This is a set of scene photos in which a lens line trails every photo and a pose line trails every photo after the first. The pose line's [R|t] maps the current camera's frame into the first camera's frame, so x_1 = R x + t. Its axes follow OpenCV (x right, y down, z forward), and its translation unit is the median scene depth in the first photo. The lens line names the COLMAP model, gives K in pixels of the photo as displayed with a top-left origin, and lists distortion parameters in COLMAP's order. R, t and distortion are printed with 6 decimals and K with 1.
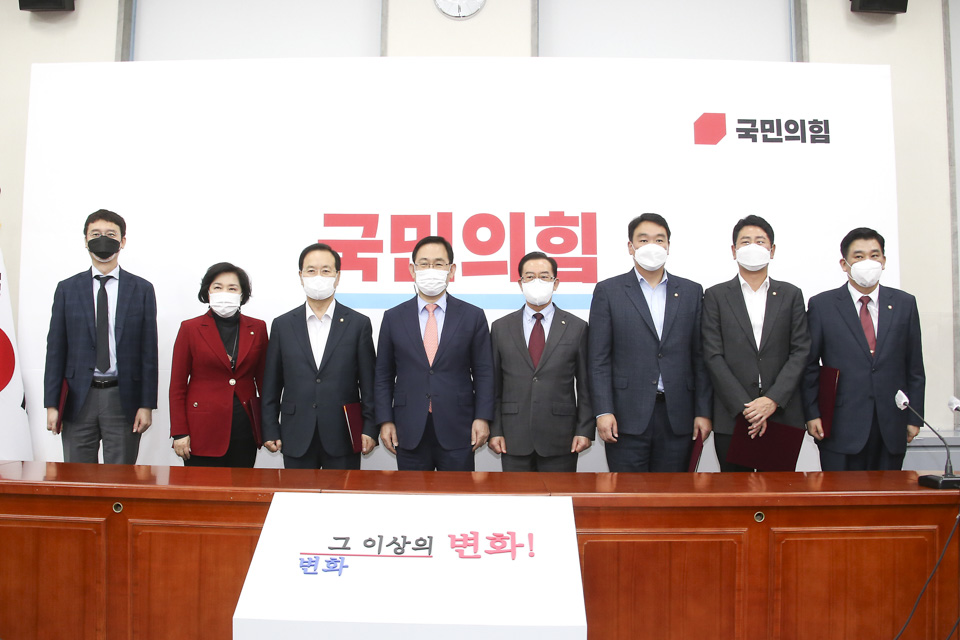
lens RADIAL K [[905.8, 0, 480.0], [0, 905.8, 320.0], [0, 0, 1]] dist [-0.079713, 0.000950]
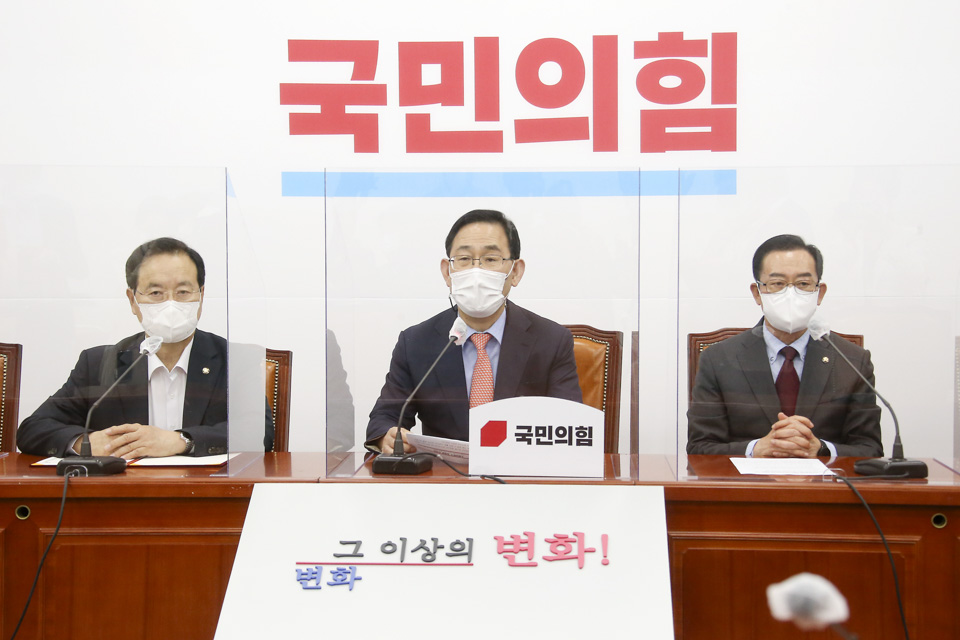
lens RADIAL K [[1838.8, 0, 480.0], [0, 1838.8, 320.0], [0, 0, 1]] dist [0.524300, -0.041606]
pose [[0.998907, -0.007424, -0.046157, 0.025483], [0.011491, 0.996010, 0.088493, -0.076268], [0.045315, -0.088927, 0.995007, -0.512686]]
